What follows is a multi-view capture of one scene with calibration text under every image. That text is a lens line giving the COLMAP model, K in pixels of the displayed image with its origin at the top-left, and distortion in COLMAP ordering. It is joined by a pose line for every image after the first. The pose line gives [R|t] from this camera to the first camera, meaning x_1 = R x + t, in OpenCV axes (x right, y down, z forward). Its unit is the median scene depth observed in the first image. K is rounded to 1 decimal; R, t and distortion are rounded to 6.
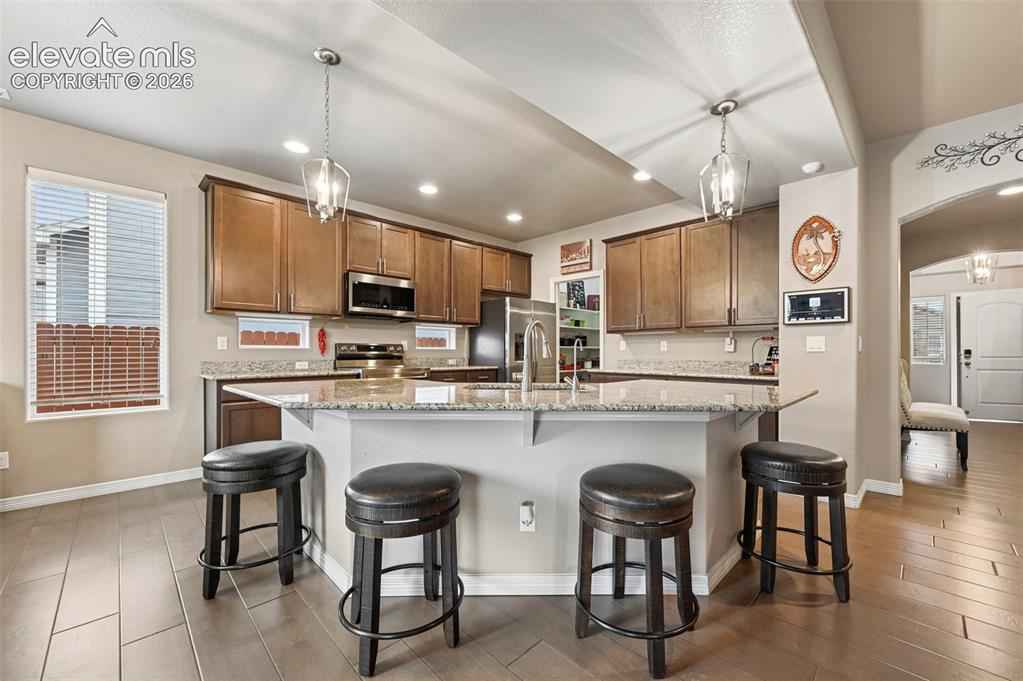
lens RADIAL K [[407.5, 0, 526.0], [0, 407.5, 350.4], [0, 0, 1]] dist [-0.006932, 0.002081]
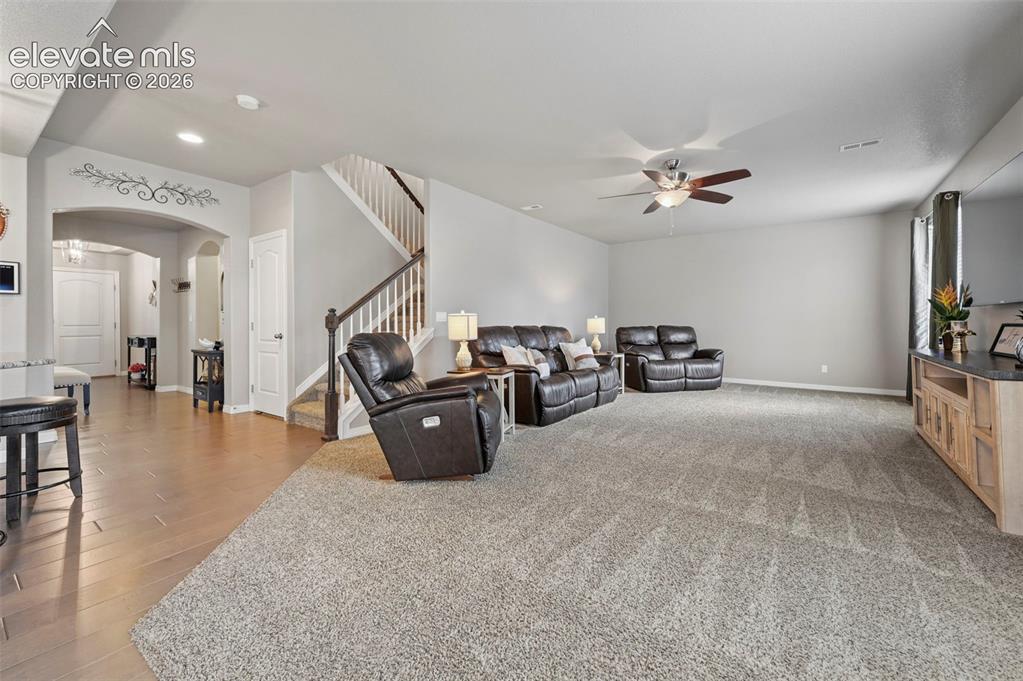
lens RADIAL K [[407.5, 0, 528.1], [0, 407.5, 322.1], [0, 0, 1]] dist [-0.006932, 0.002081]
pose [[-0.174582, -0.002803, 0.984639, -0.457241], [-0.002716, 0.999994, 0.002365, 0.000615], [-0.984639, -0.002261, -0.174588, -0.154908]]
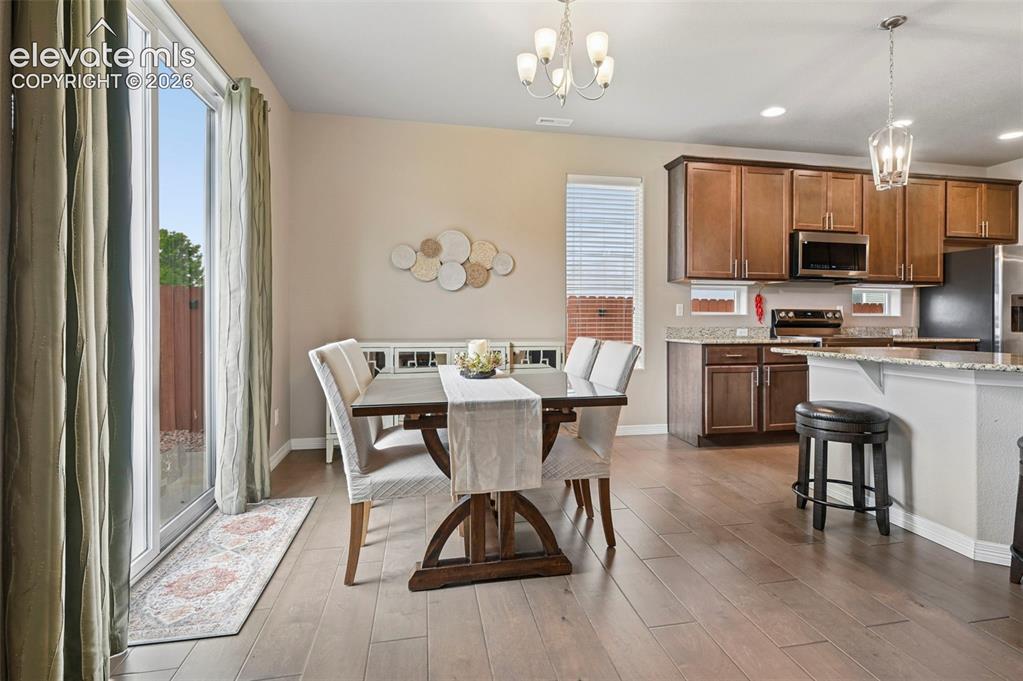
lens RADIAL K [[514.0, 0, 530.8], [0, 514.0, 318.8], [0, 0, 1]] dist [0.000557, -0.003267]
pose [[0.828448, 0.003700, -0.560054, -0.344063], [-0.002509, 0.999993, 0.002896, 0.002786], [0.560061, -0.000993, 0.828451, -0.364808]]
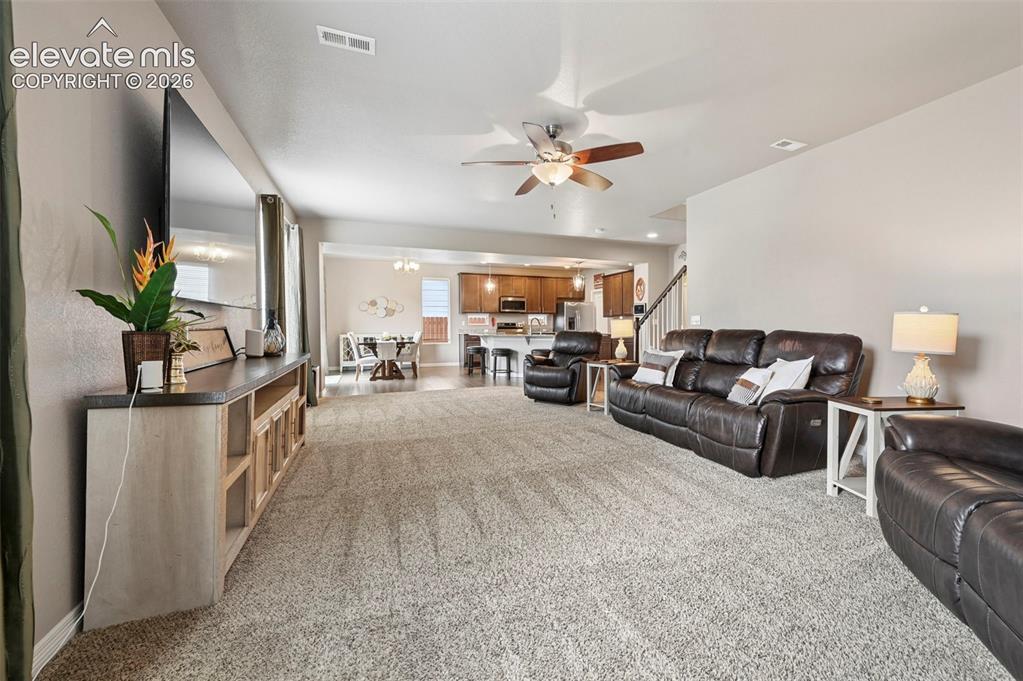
lens RADIAL K [[403.0, 0, 525.1], [0, 403.0, 327.2], [0, 0, 1]] dist [0.002558, 0.000115]
pose [[0.910917, -0.002282, -0.412584, 1.027937], [0.003502, 0.999991, 0.002202, 0.008058], [0.412575, -0.003450, 0.910917, -1.740529]]
